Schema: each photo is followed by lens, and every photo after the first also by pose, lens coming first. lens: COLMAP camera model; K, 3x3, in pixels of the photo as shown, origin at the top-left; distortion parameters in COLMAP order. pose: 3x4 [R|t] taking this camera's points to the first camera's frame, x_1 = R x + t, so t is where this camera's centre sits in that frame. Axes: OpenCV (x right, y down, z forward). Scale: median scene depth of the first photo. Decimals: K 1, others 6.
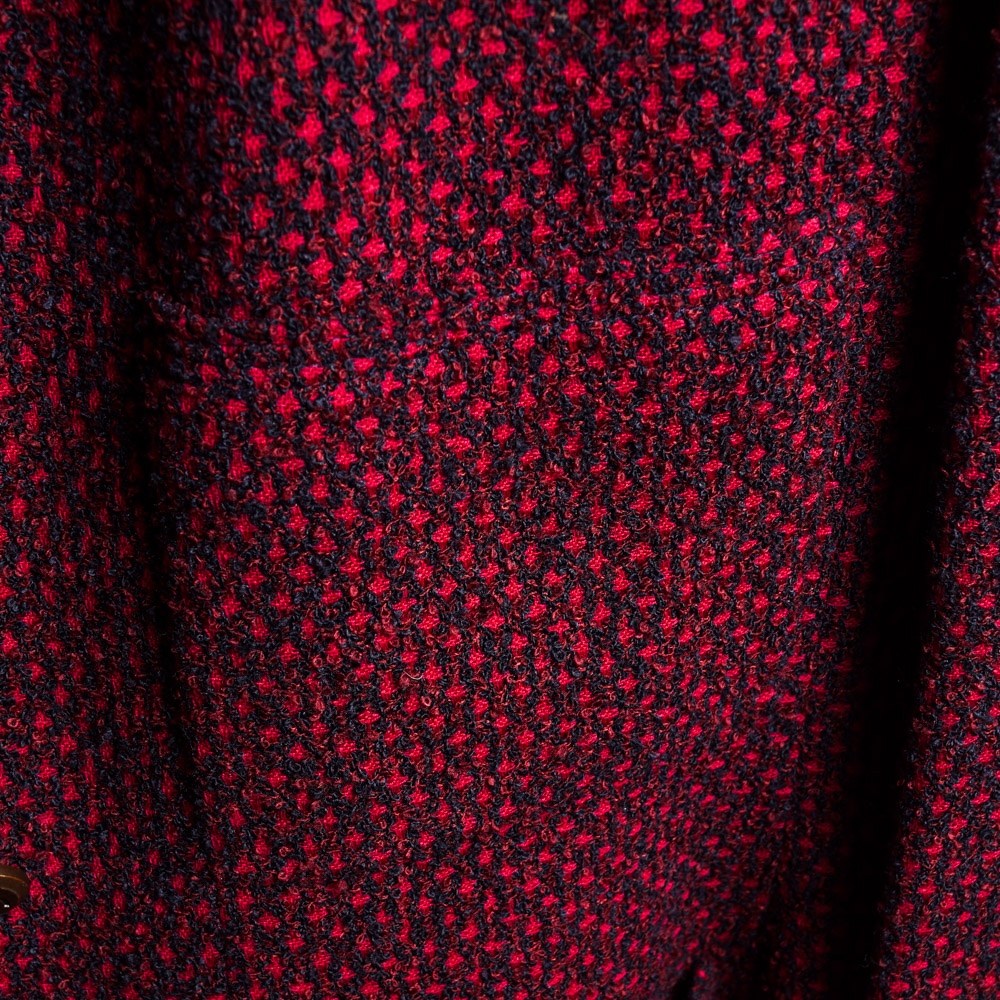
lens RADIAL K [[2033.2, 0, 499.2], [0, 2033.2, 499.0], [0, 0, 1]] dist [-0.025205, 0.000000]
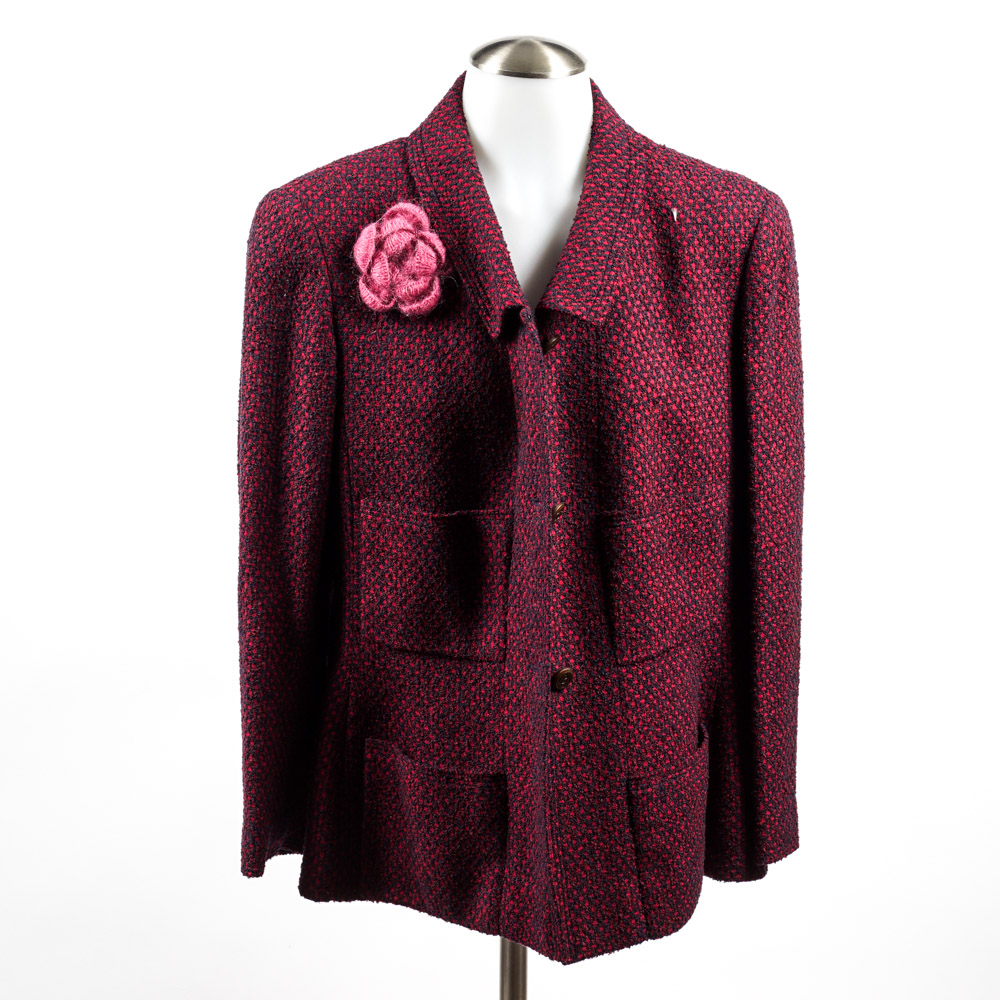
lens RADIAL K [[2033.2, 0, 502.3], [0, 2033.2, 501.1], [0, 0, 1]] dist [-0.025205, 0.000000]
pose [[0.915055, -0.107250, 0.388809, -2.168243], [0.247253, 0.910781, -0.330673, 1.345676], [-0.318655, 0.398718, 0.859932, -2.911724]]
